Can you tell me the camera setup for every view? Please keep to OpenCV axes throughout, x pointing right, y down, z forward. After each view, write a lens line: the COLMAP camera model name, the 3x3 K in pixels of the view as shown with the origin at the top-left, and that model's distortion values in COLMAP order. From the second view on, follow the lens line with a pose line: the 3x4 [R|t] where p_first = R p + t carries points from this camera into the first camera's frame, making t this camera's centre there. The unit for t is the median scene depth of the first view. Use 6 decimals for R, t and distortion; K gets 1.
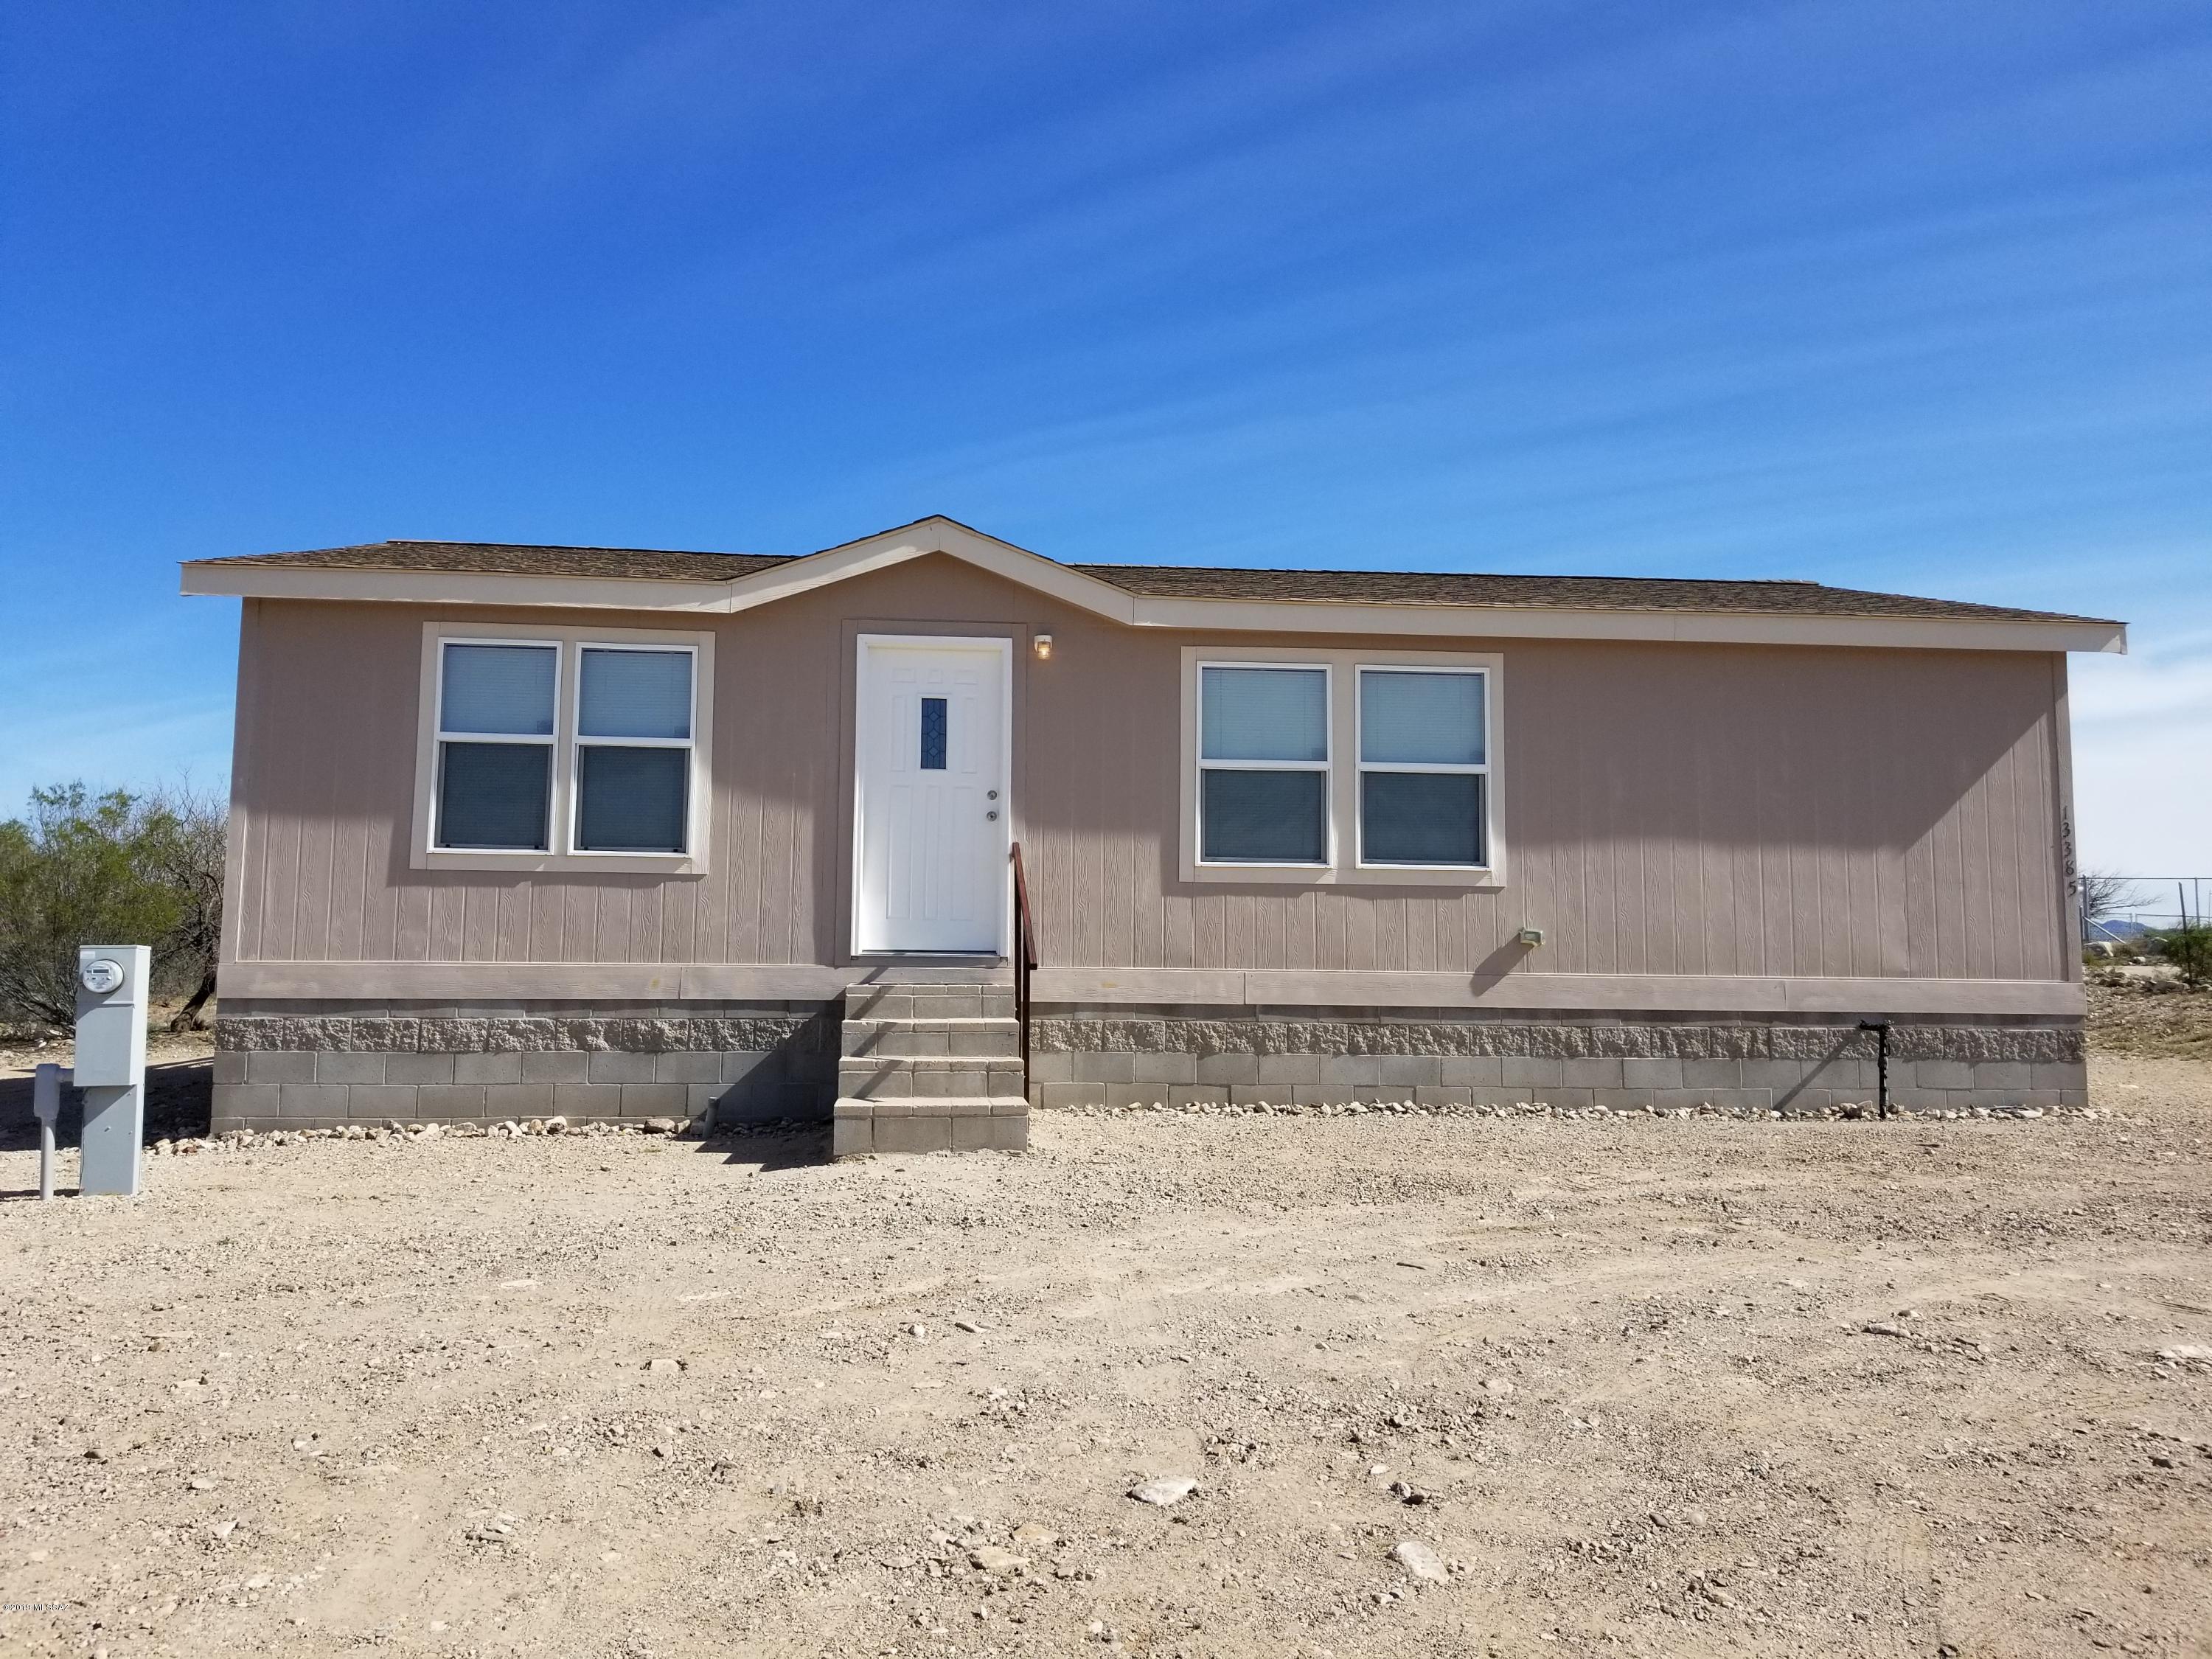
lens RADIAL K [[1697.9, 0, 1067.3], [0, 1697.9, 767.1], [0, 0, 1]] dist [0.052074, -0.104564]
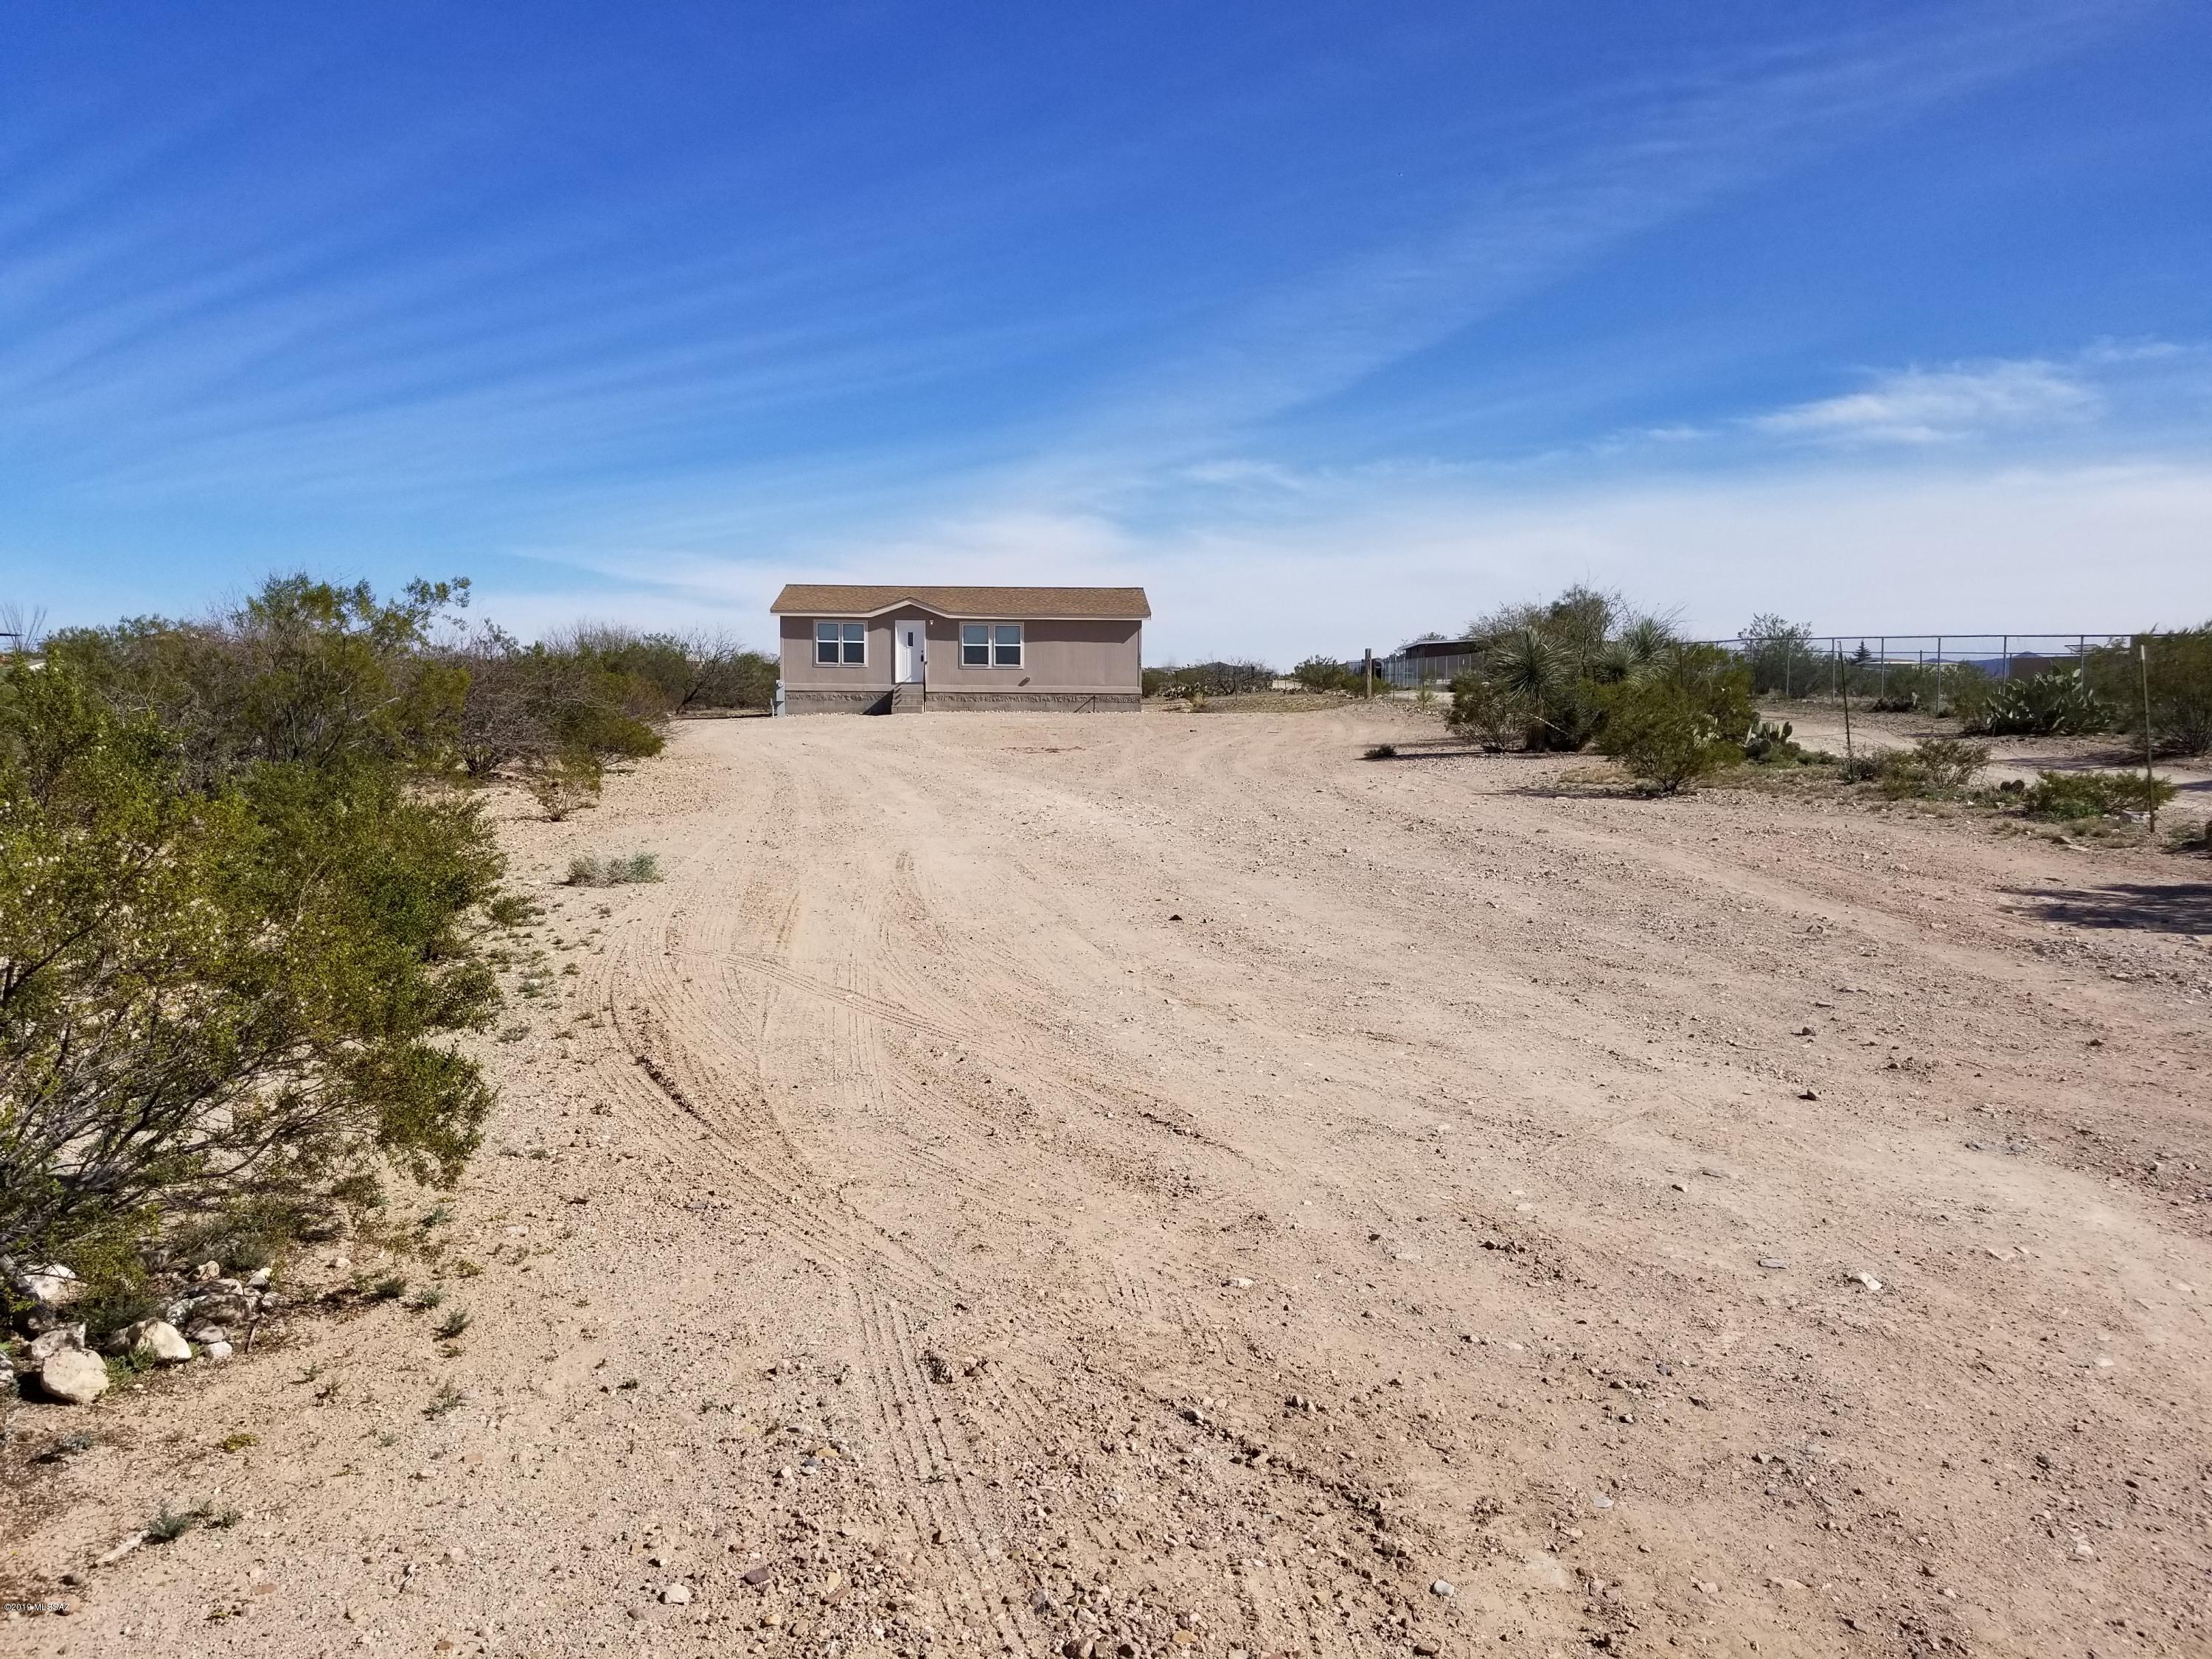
lens RADIAL K [[1697.9, 0, 1058.8], [0, 1697.9, 815.3], [0, 0, 1]] dist [0.052074, -0.104564]
pose [[0.996487, 0.001405, -0.083737, 0.825564], [0.012098, 0.986957, 0.160532, -0.325363], [0.082870, -0.160981, 0.983472, -4.236724]]
